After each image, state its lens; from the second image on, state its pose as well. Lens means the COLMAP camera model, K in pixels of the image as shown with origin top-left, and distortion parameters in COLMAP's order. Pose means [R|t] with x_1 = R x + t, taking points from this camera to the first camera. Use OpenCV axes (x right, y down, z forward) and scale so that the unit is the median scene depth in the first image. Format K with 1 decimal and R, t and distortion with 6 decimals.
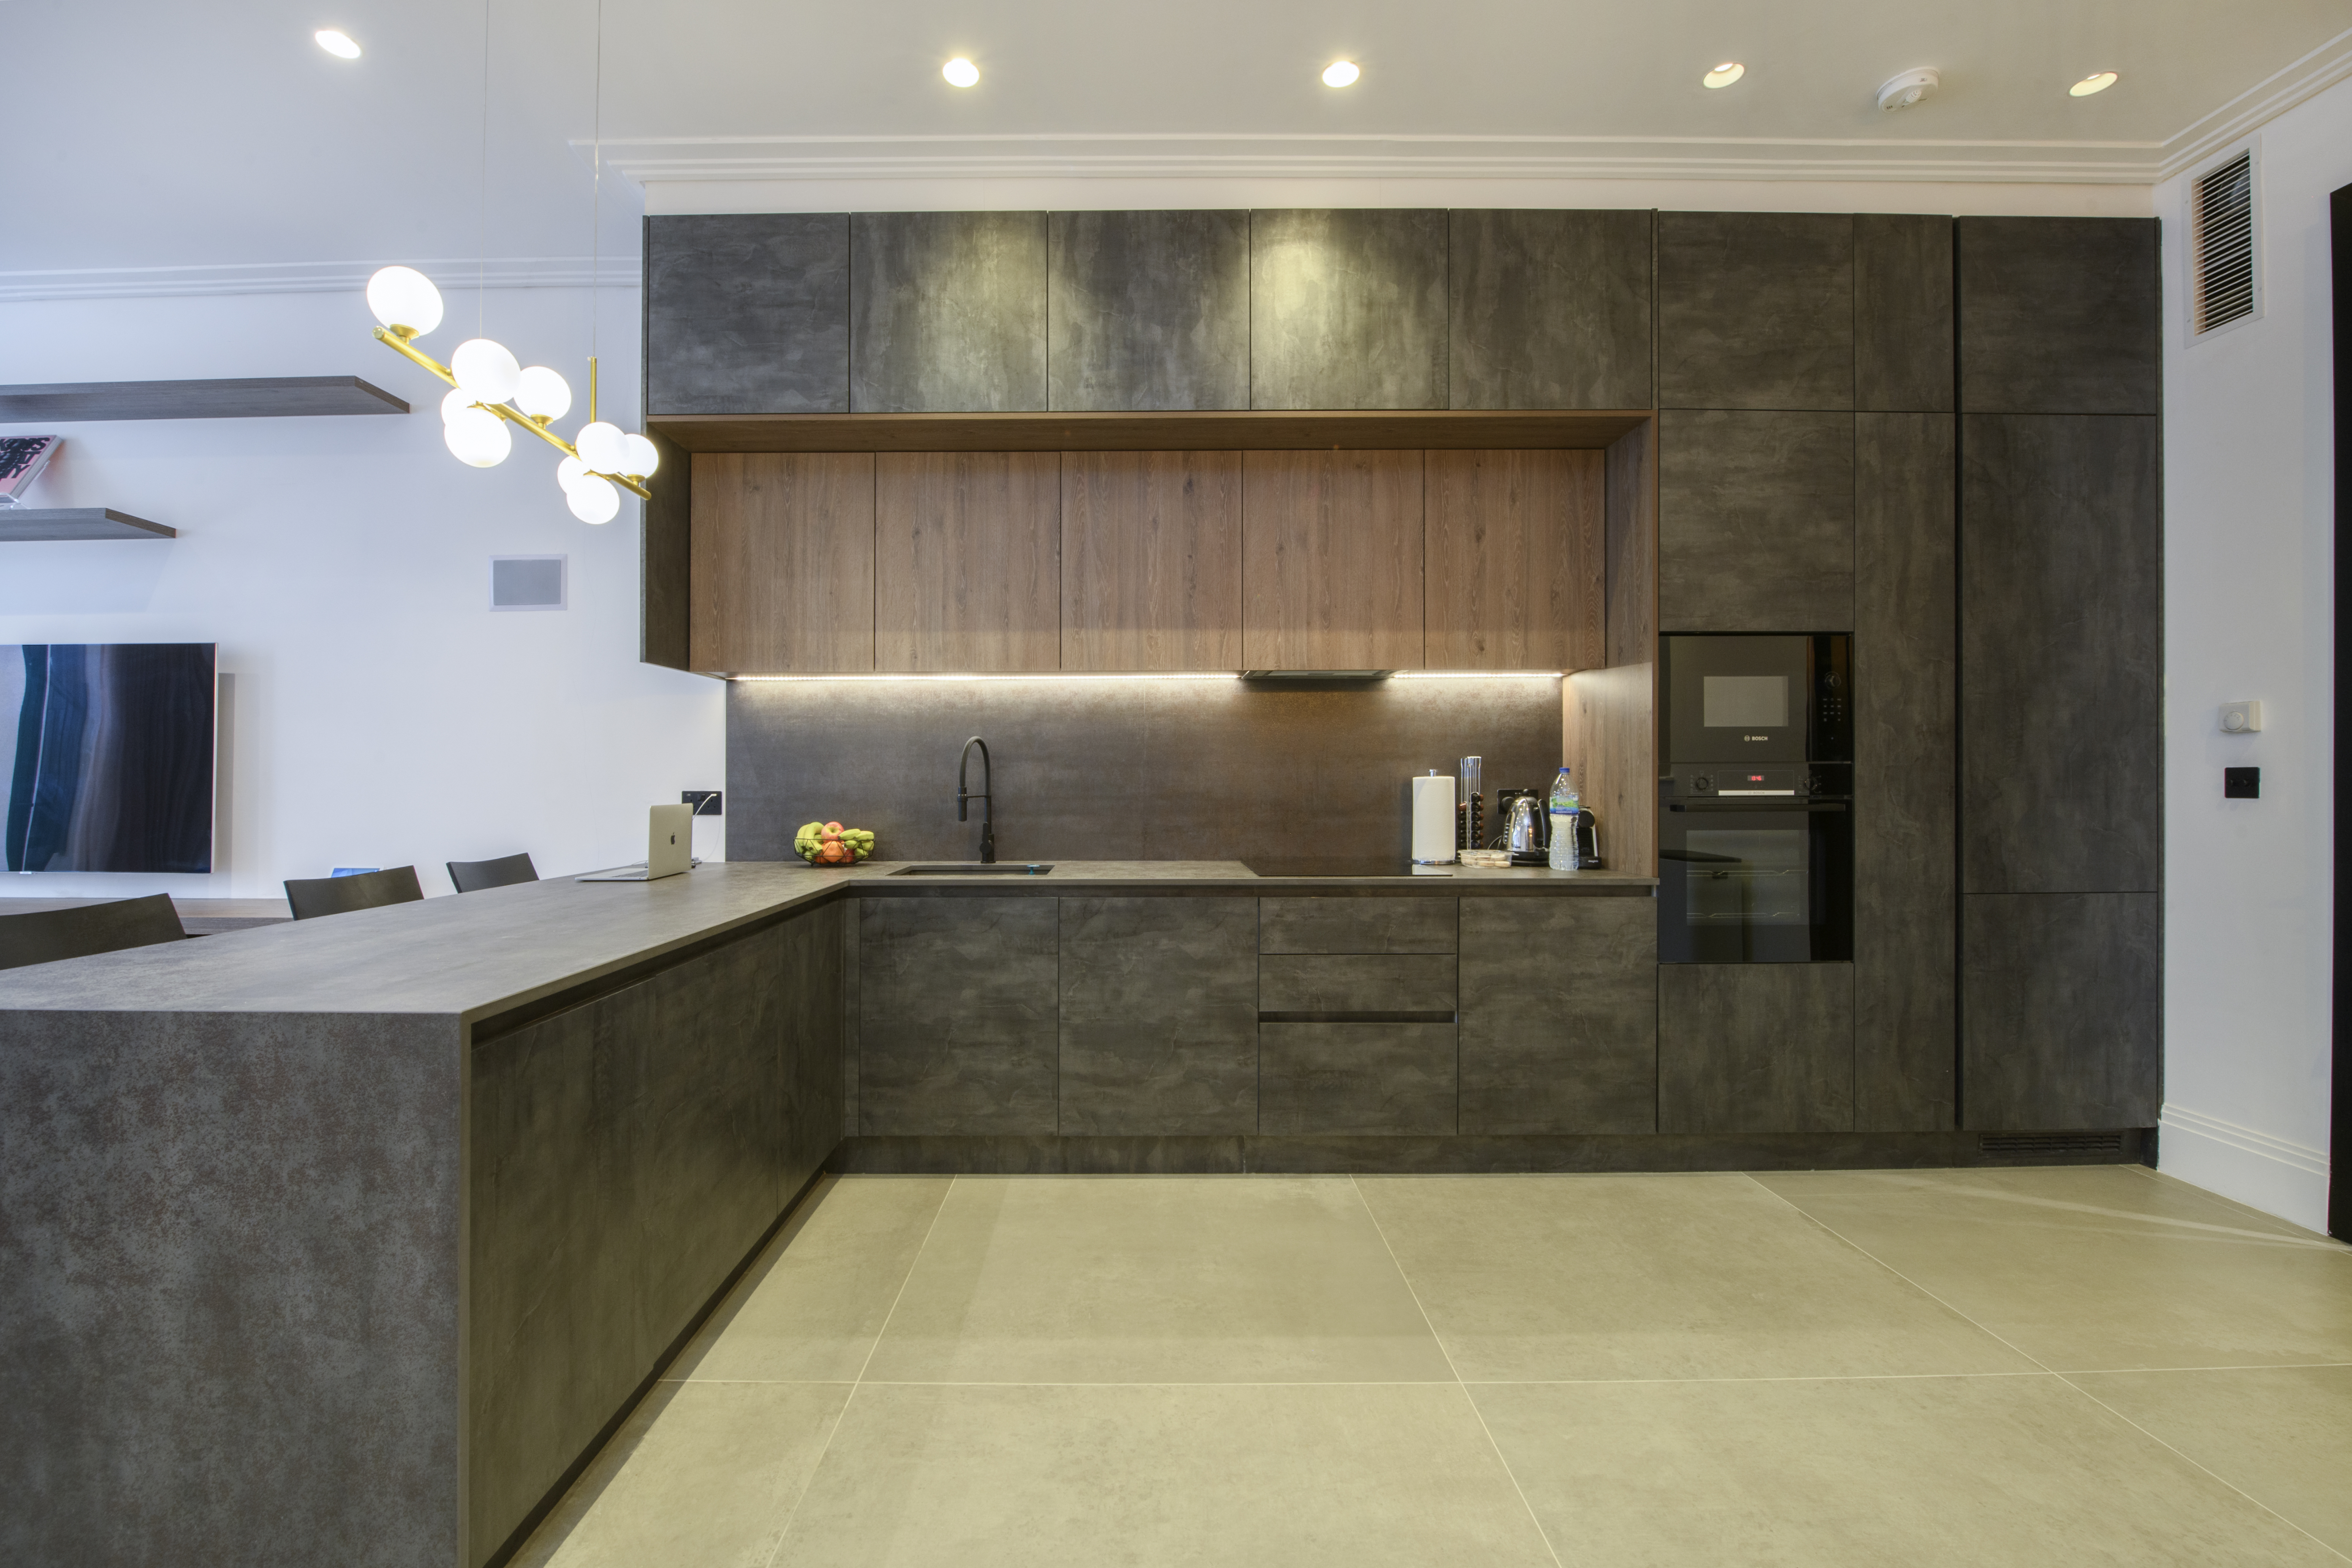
lens RADIAL K [[969.8, 0, 1111.5], [0, 969.8, 781.6], [0, 0, 1]] dist [-0.012038, -0.000185]
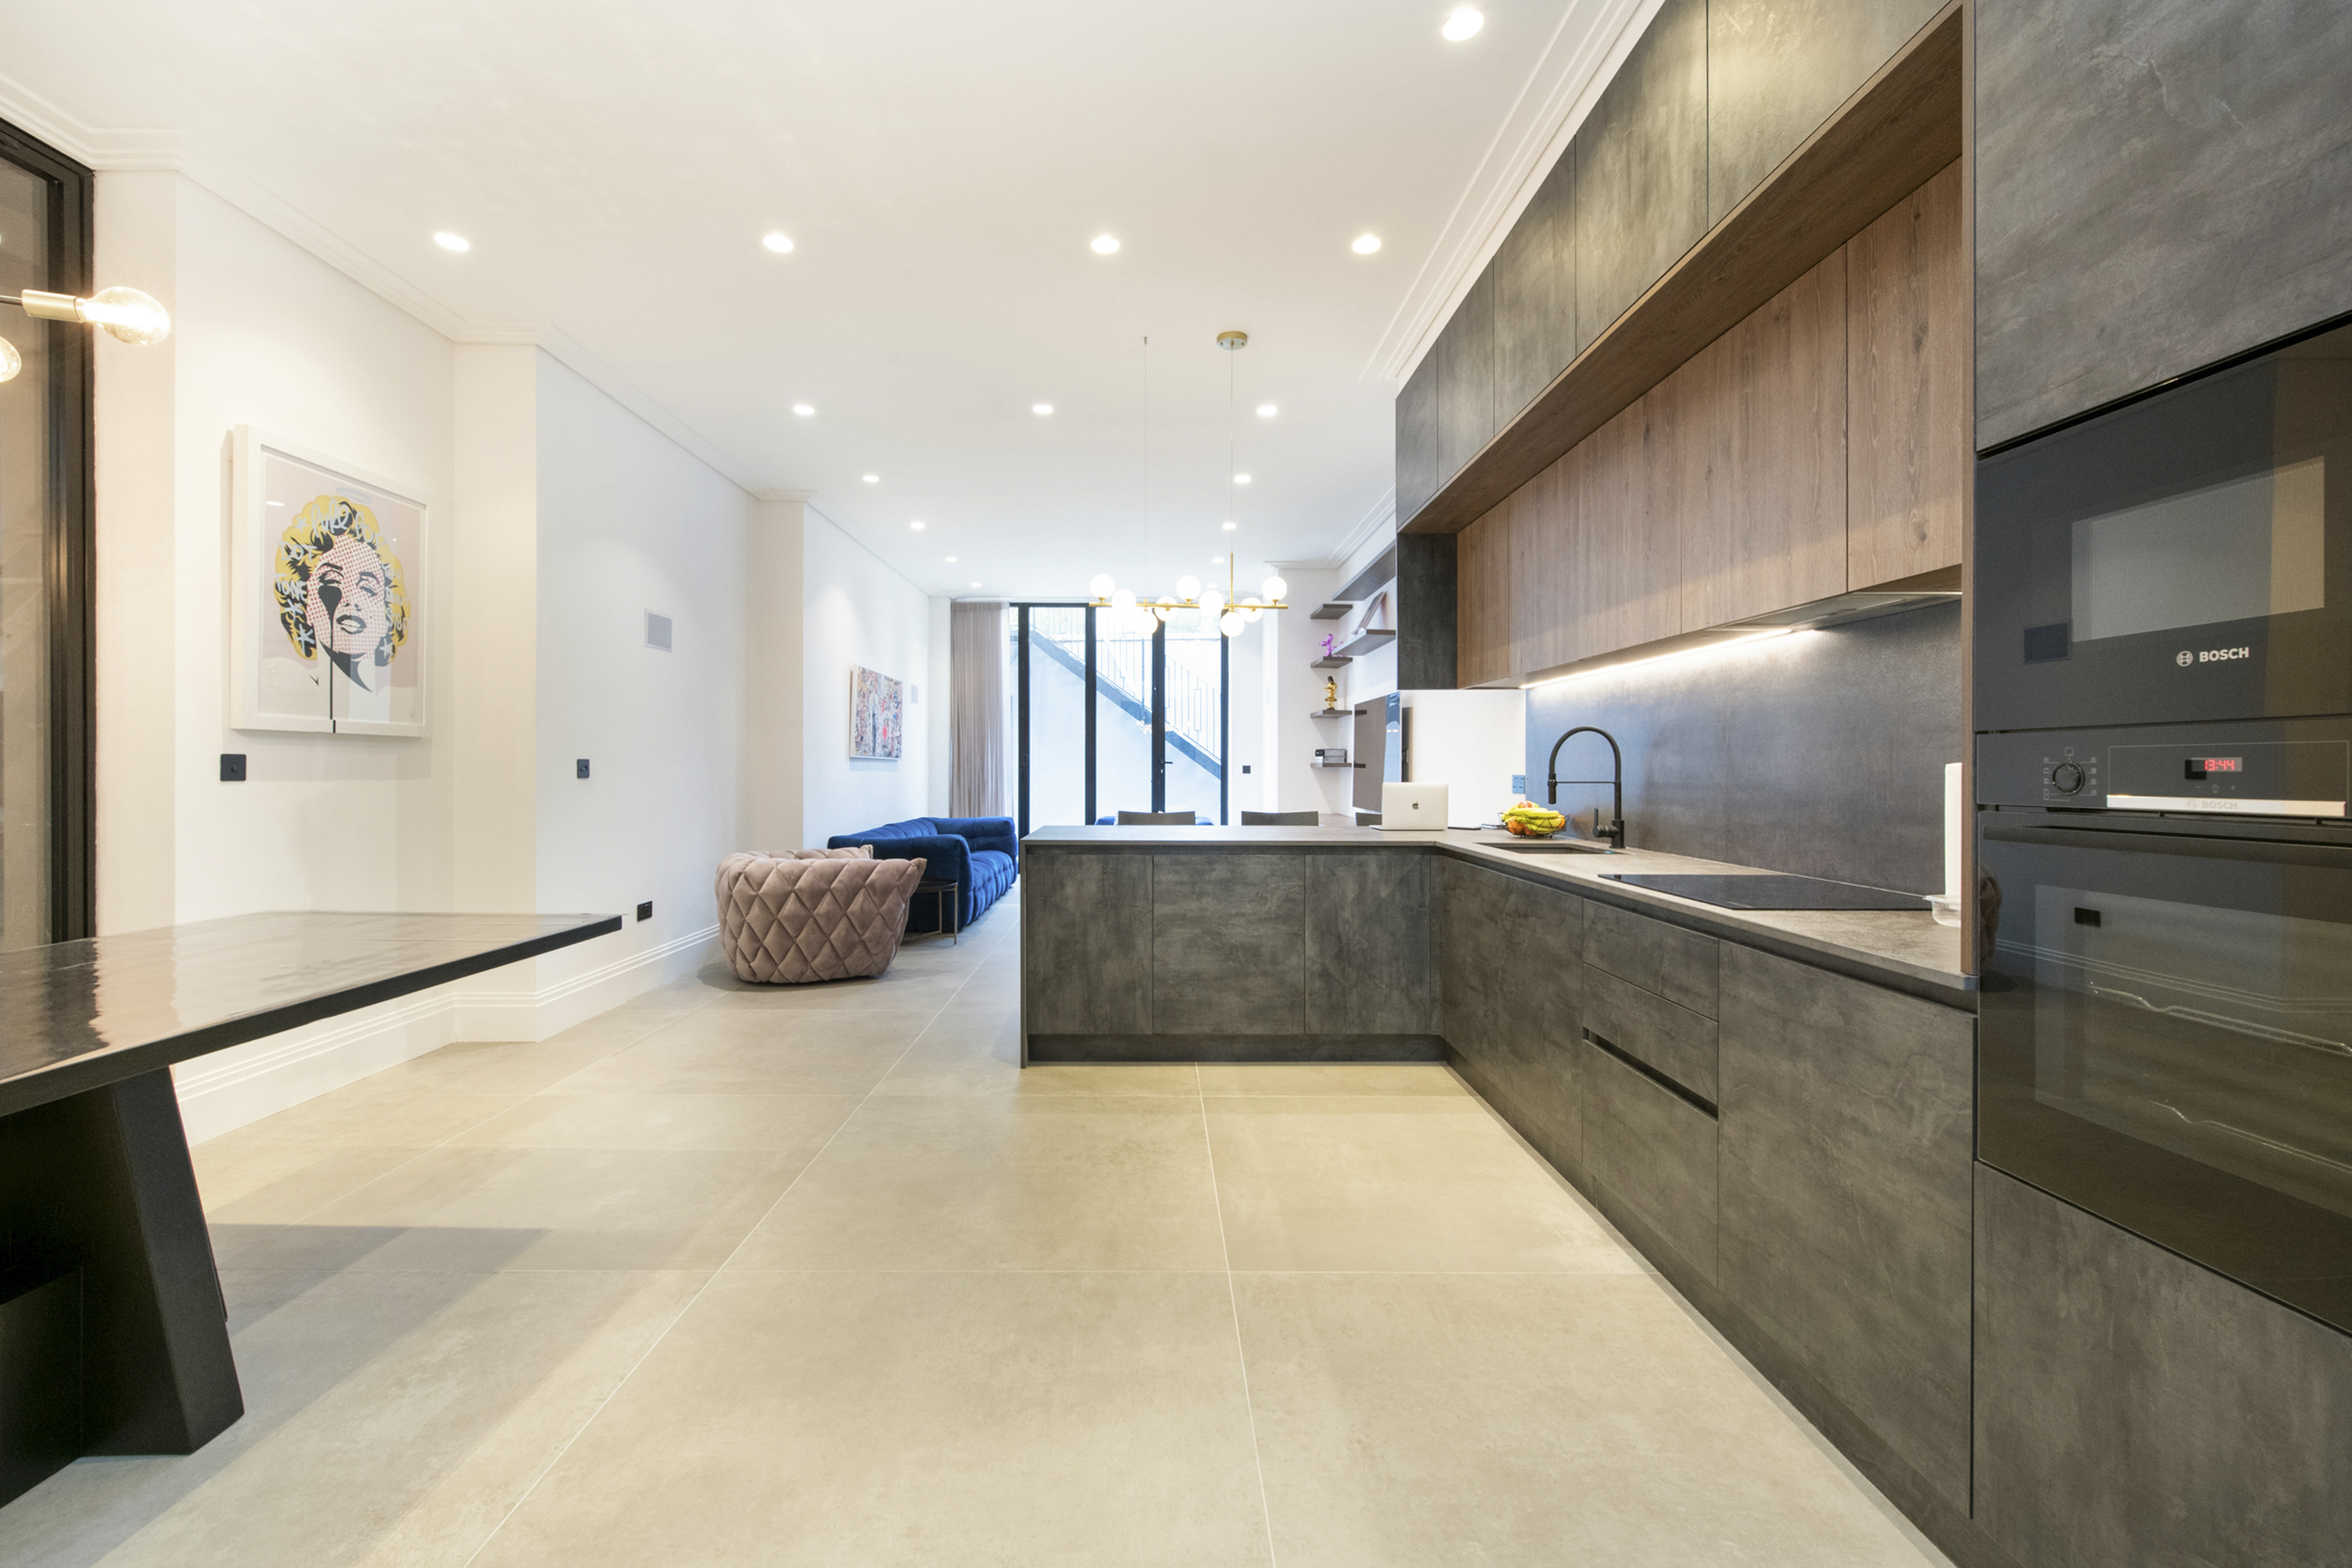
lens RADIAL K [[946.0, 0, 1168.5], [0, 946.0, 777.2], [0, 0, 1]] dist [0.008349, -0.000659]
pose [[0.027338, 0.012545, -0.999548, 1.015859], [-0.004171, 0.999914, 0.012435, -0.001671], [0.999618, 0.003829, 0.027388, 0.593159]]
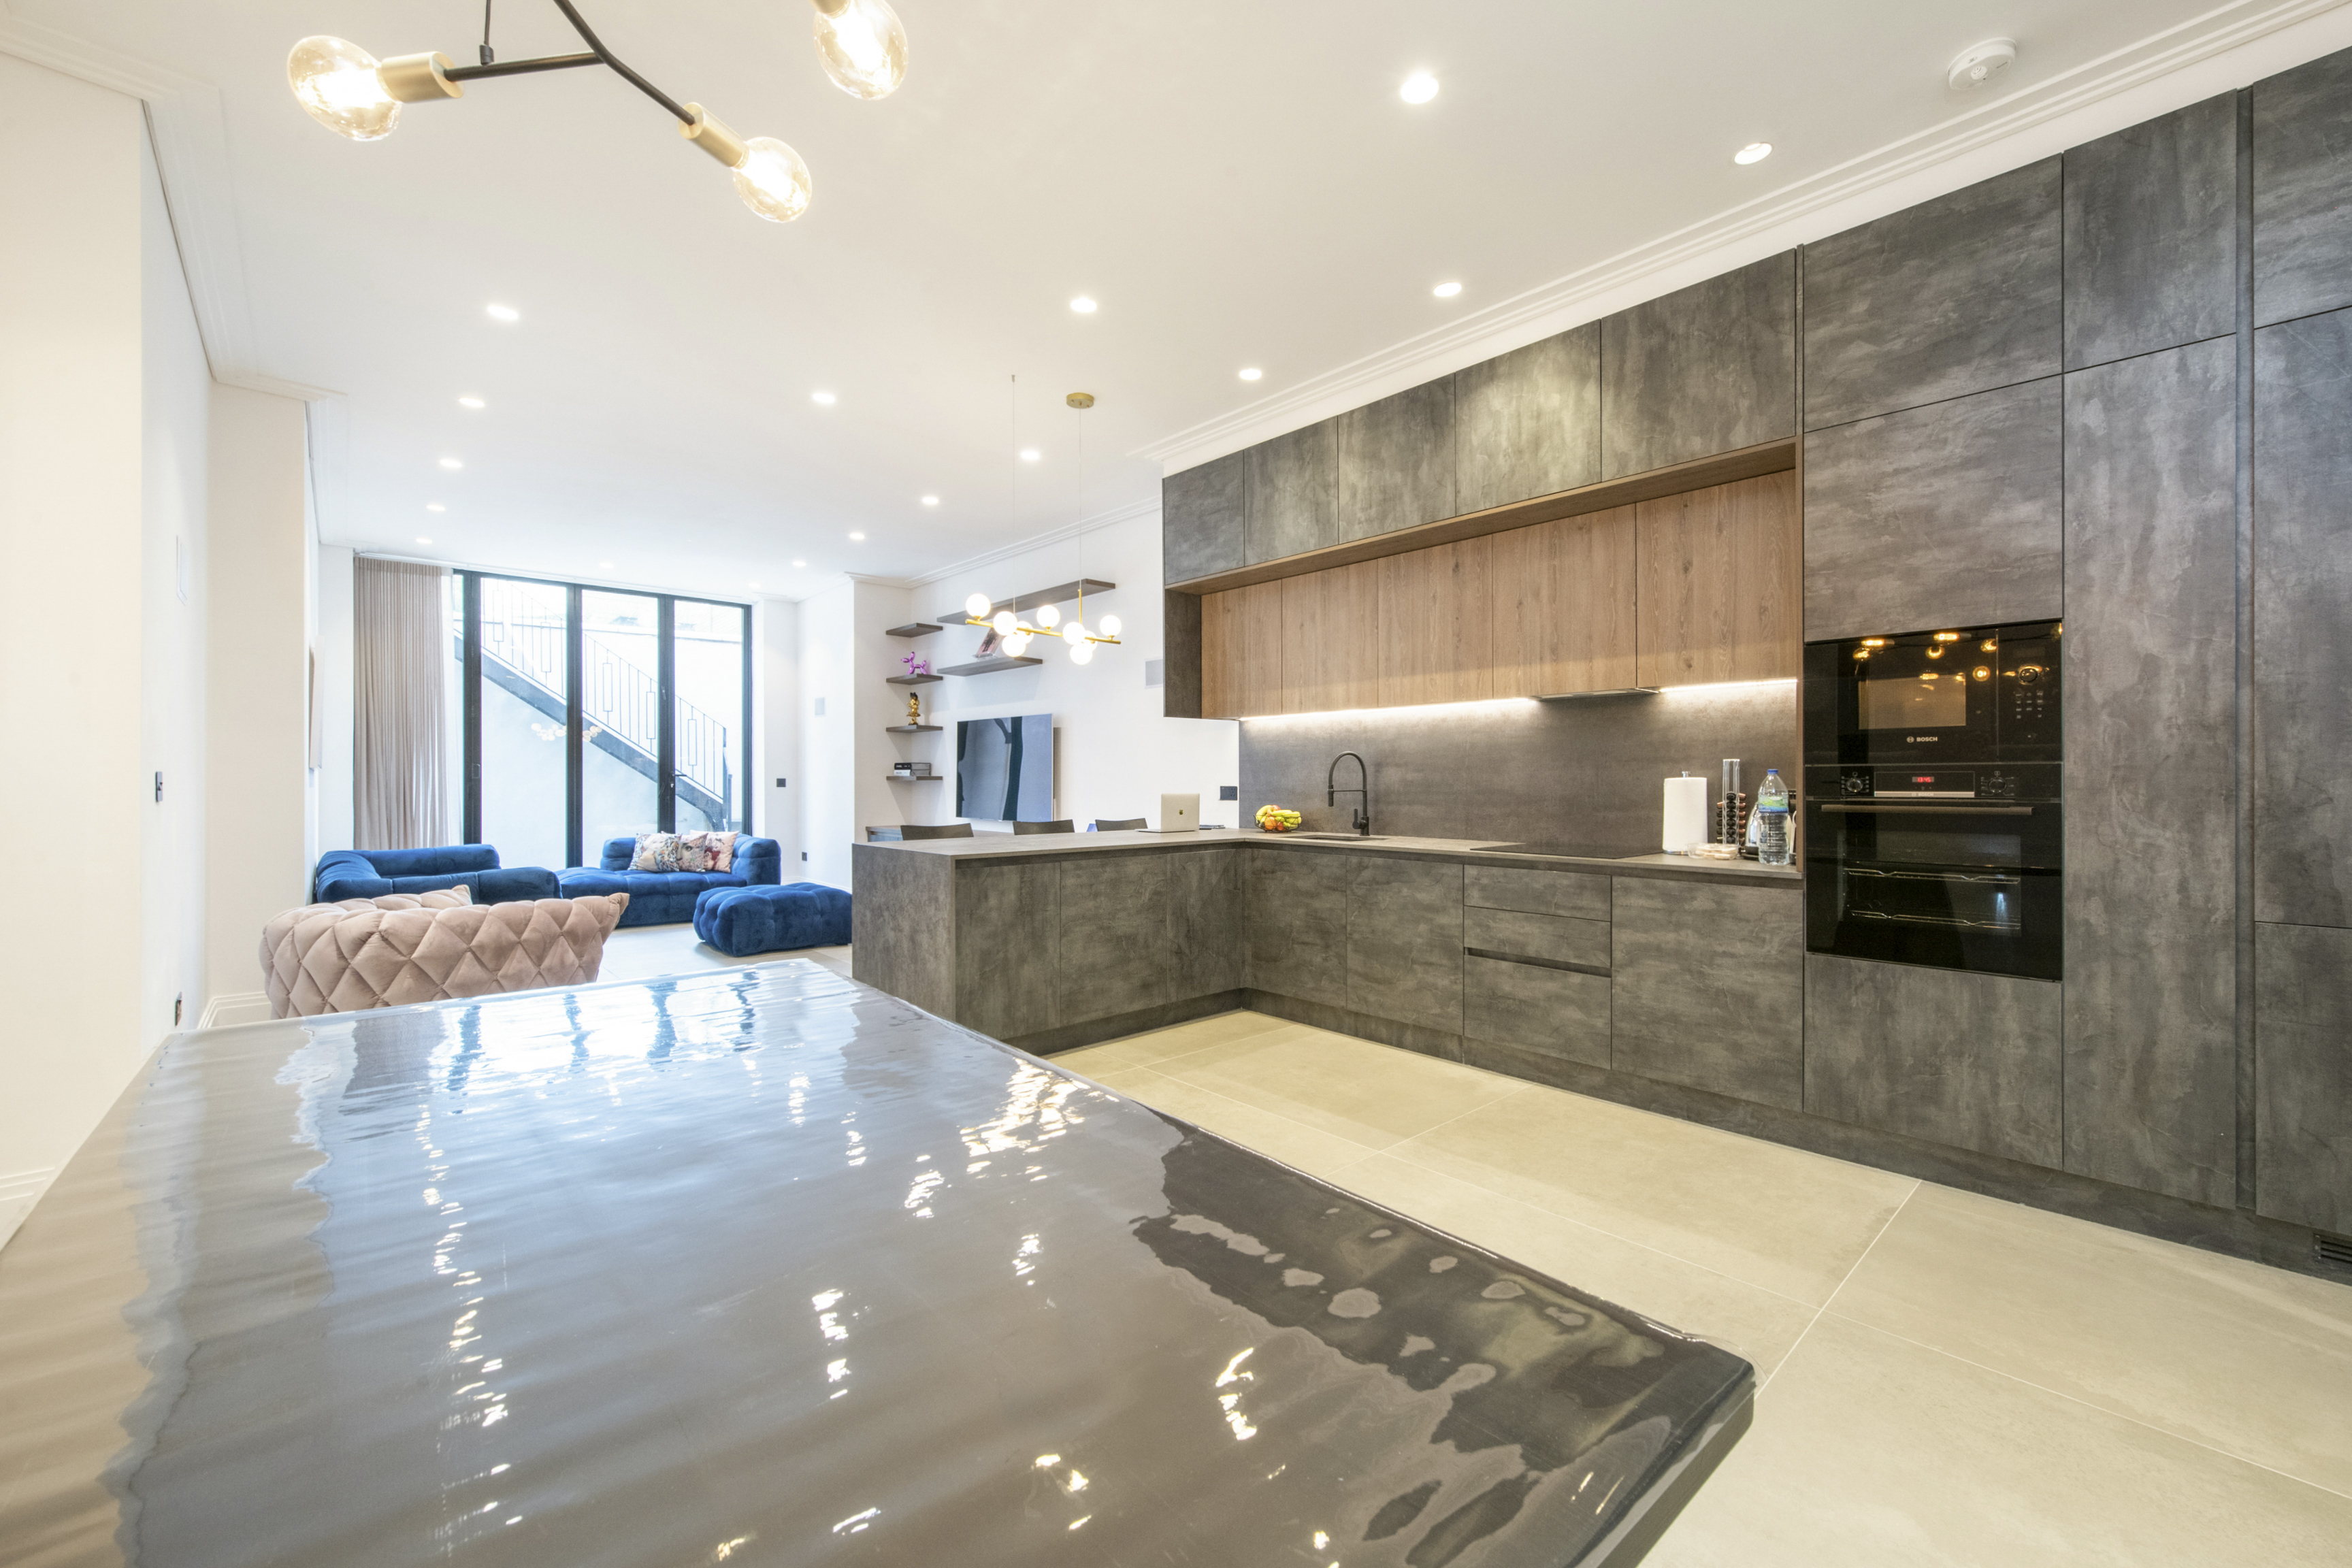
lens RADIAL K [[920.9, 0, 1176.0], [0, 920.9, 784.0], [0, 0, 1]] dist [0.012354, -0.000166]
pose [[0.681335, 0.004929, -0.731955, 0.840950], [-0.001846, 0.999986, 0.005016, -0.002364], [0.731970, -0.002067, 0.681334, -0.206355]]
